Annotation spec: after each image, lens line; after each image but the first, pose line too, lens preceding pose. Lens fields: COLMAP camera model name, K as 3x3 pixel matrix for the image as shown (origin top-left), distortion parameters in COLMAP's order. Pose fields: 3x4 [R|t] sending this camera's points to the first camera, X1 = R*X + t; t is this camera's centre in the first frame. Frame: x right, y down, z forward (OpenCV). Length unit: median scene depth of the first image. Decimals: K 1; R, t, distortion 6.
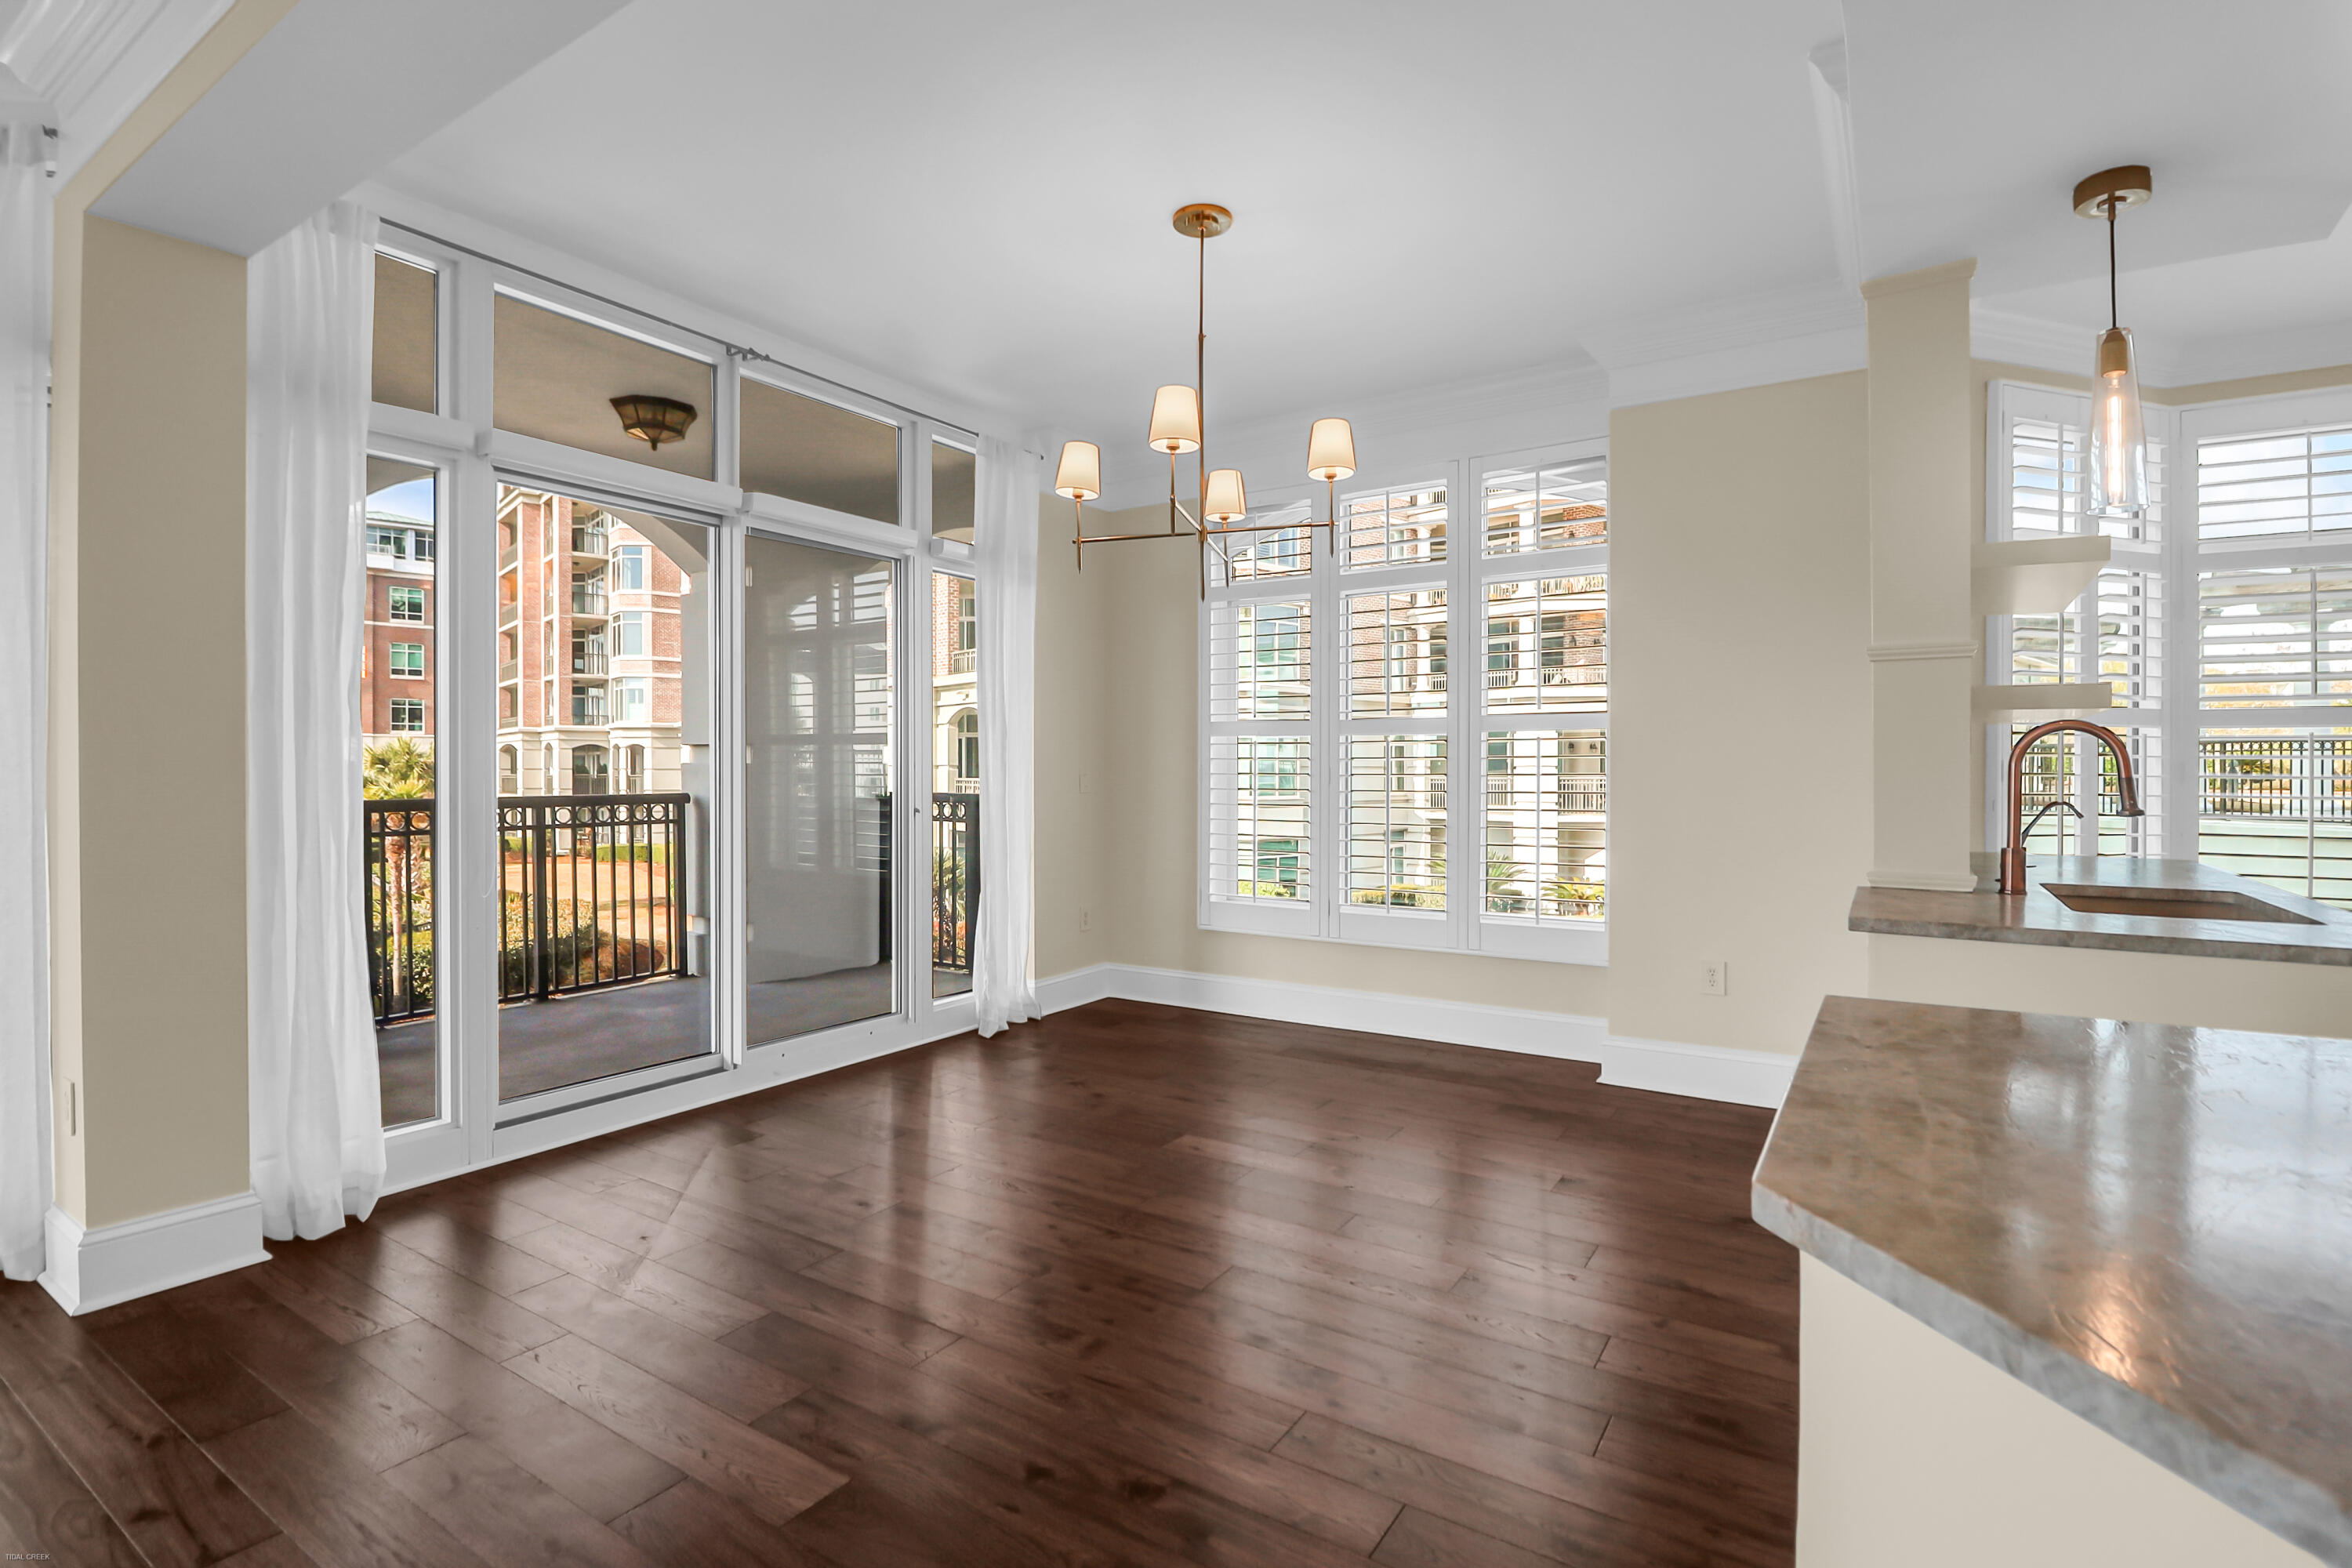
lens RADIAL K [[1090.2, 0, 1161.6], [0, 1090.2, 777.3], [0, 0, 1]] dist [0.002288, -0.012723]
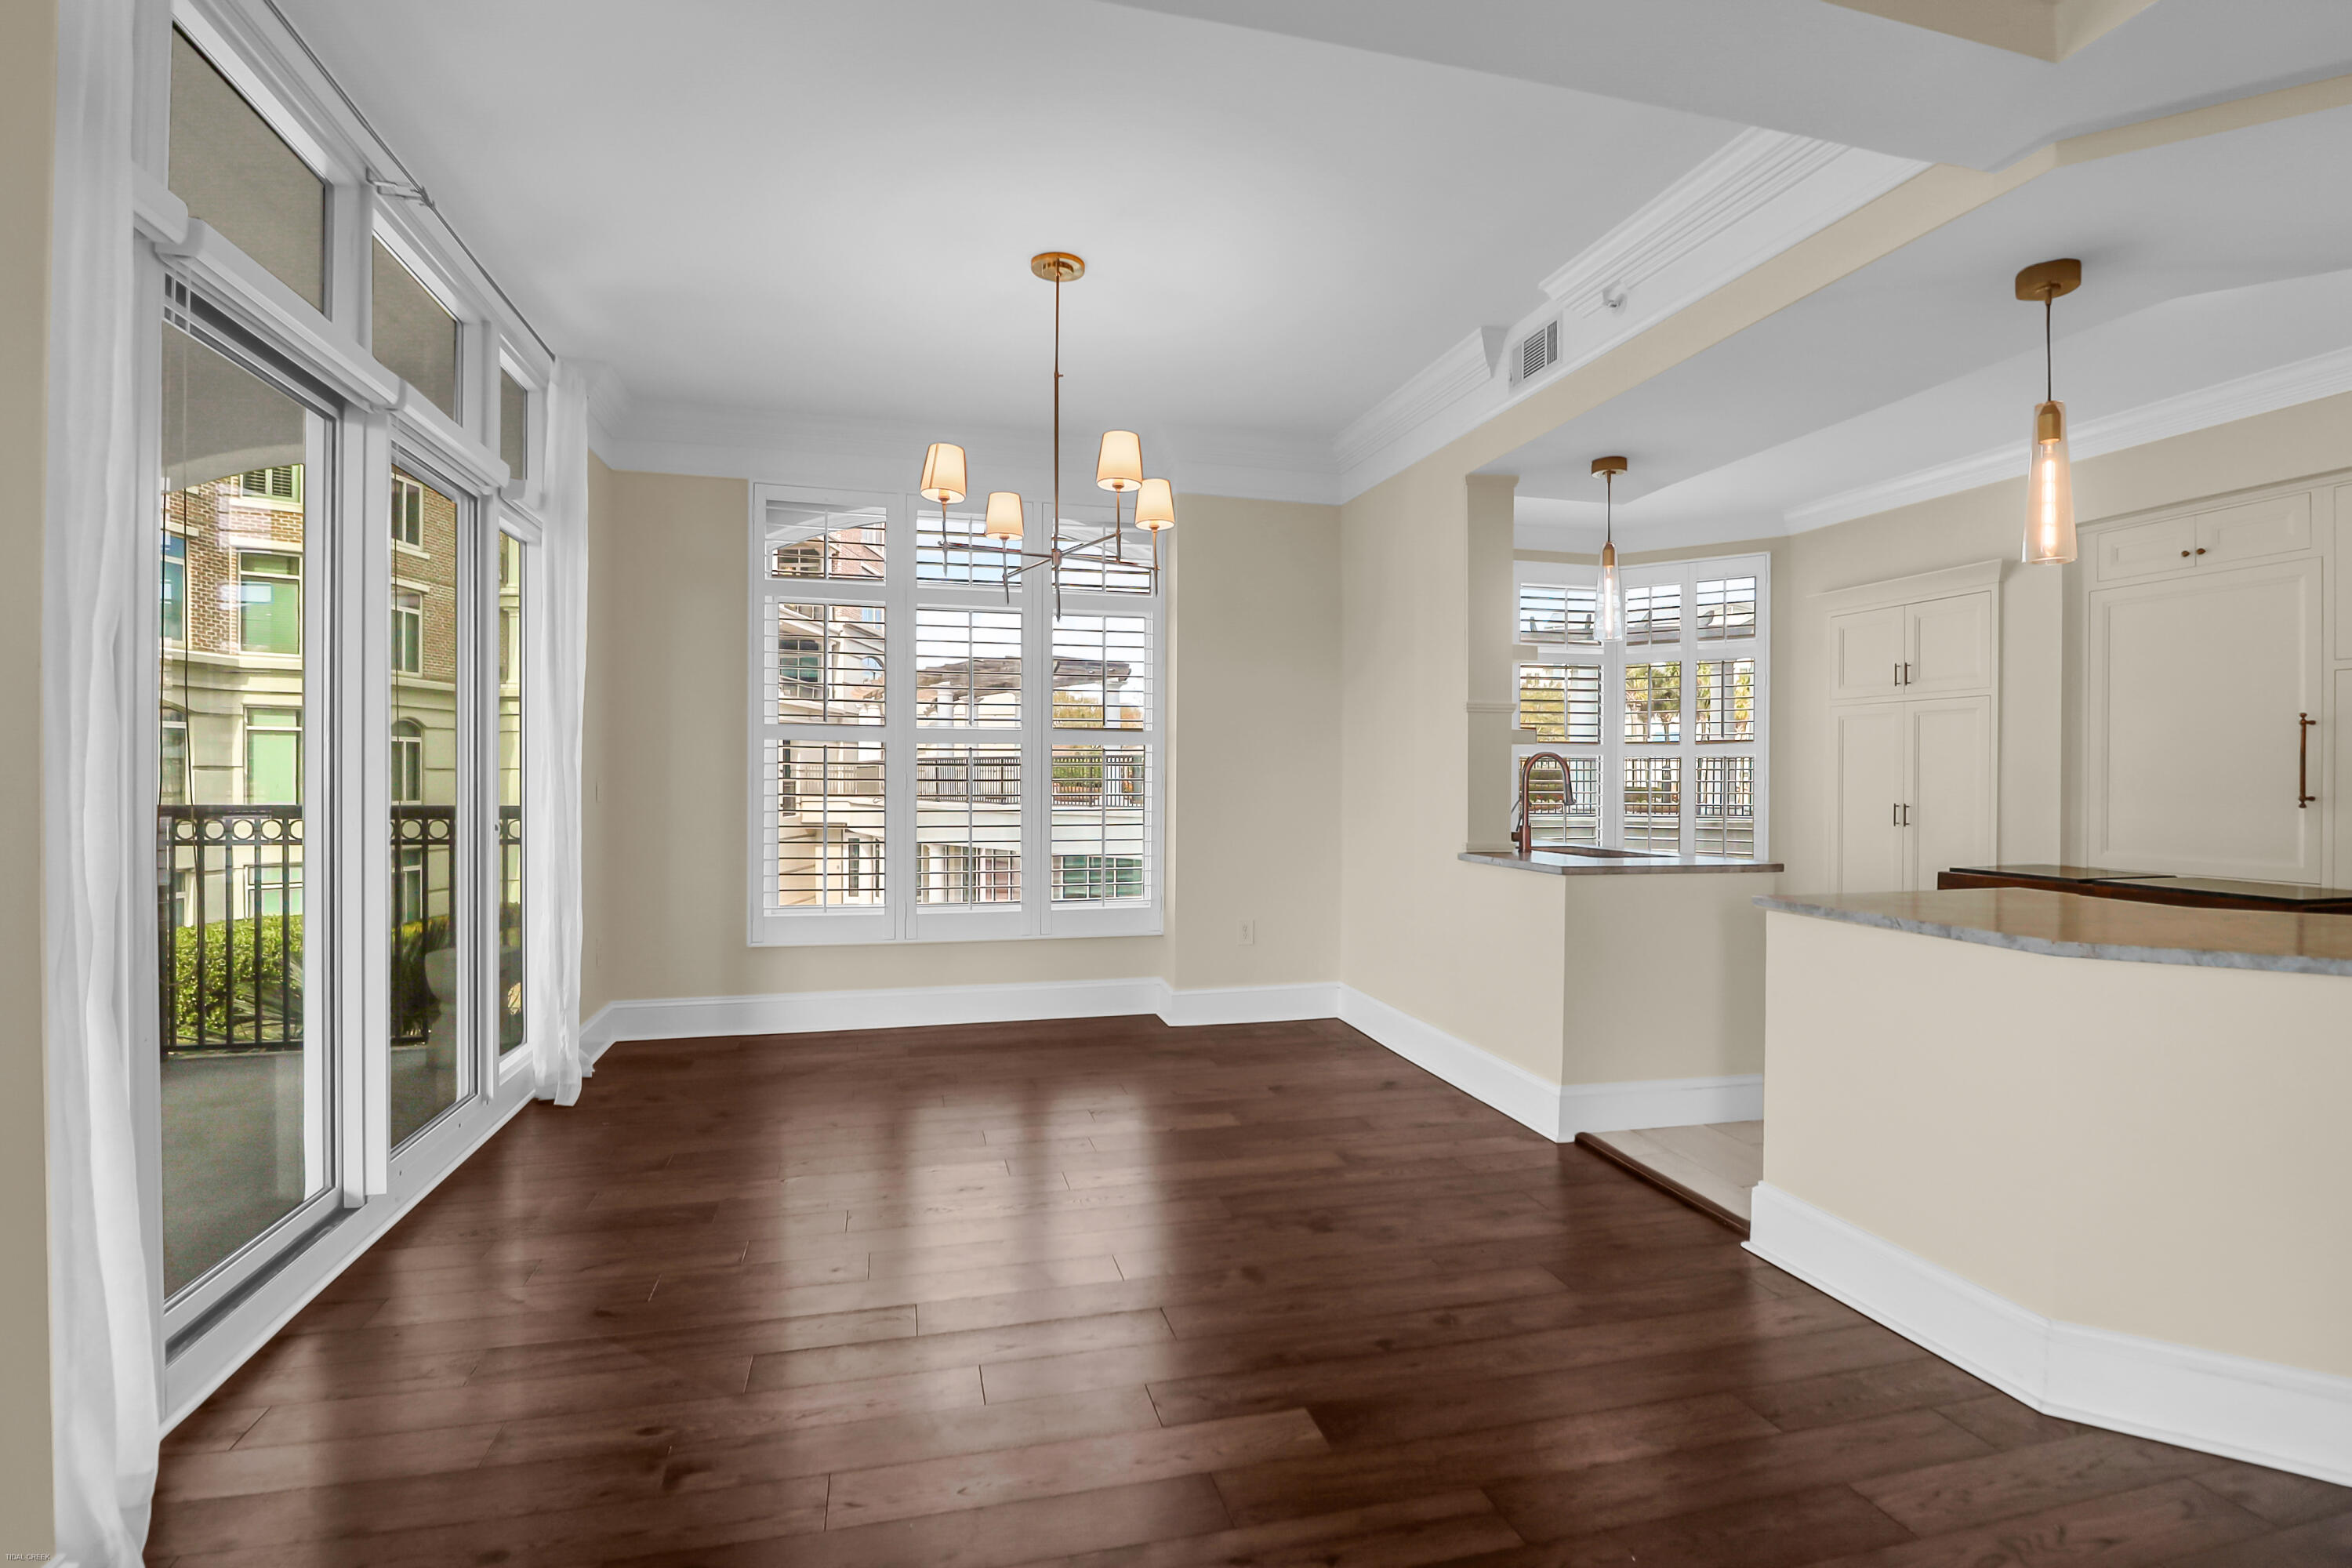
lens RADIAL K [[1090.2, 0, 1161.6], [0, 1090.2, 777.3], [0, 0, 1]] dist [0.002288, -0.012723]
pose [[0.692074, 0.011993, 0.721727, -0.537768], [-0.004076, 0.999911, -0.012707, 0.006409], [-0.721815, 0.005853, 0.692061, 0.146383]]
